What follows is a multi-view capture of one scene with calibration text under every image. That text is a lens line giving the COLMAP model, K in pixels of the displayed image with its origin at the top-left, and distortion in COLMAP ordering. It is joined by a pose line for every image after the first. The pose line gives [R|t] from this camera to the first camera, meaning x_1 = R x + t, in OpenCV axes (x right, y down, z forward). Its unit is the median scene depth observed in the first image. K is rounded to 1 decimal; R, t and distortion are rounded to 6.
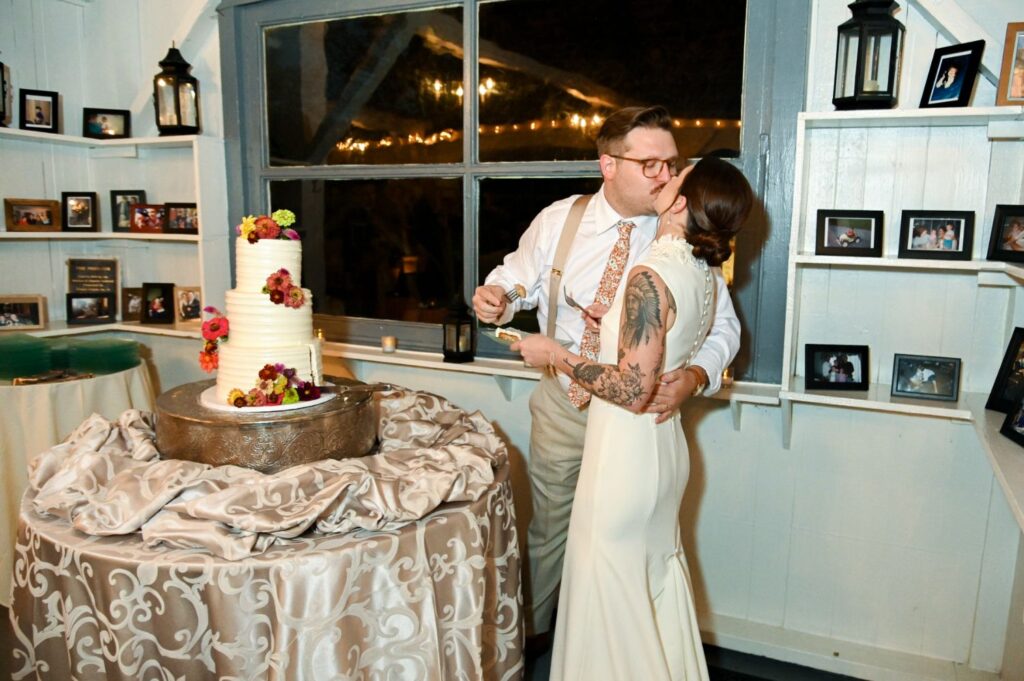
lens RADIAL K [[819.9, 0, 512.0], [0, 819.9, 340.5], [0, 0, 1]] dist [-0.049218, 0.009487]
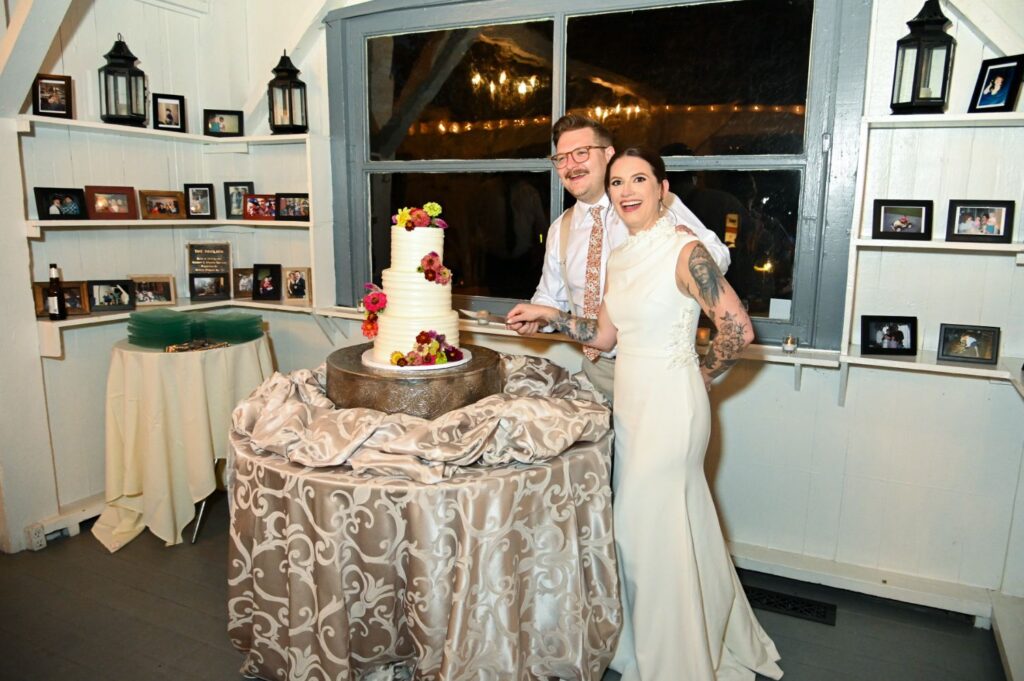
lens RADIAL K [[771.3, 0, 512.0], [0, 771.3, 340.5], [0, 0, 1]] dist [-0.039934, 0.008734]
pose [[0.999479, 0.000184, -0.032272, -0.111877], [0.000772, 0.999561, 0.029616, 0.007905], [0.032263, -0.029625, 0.999040, -0.117728]]
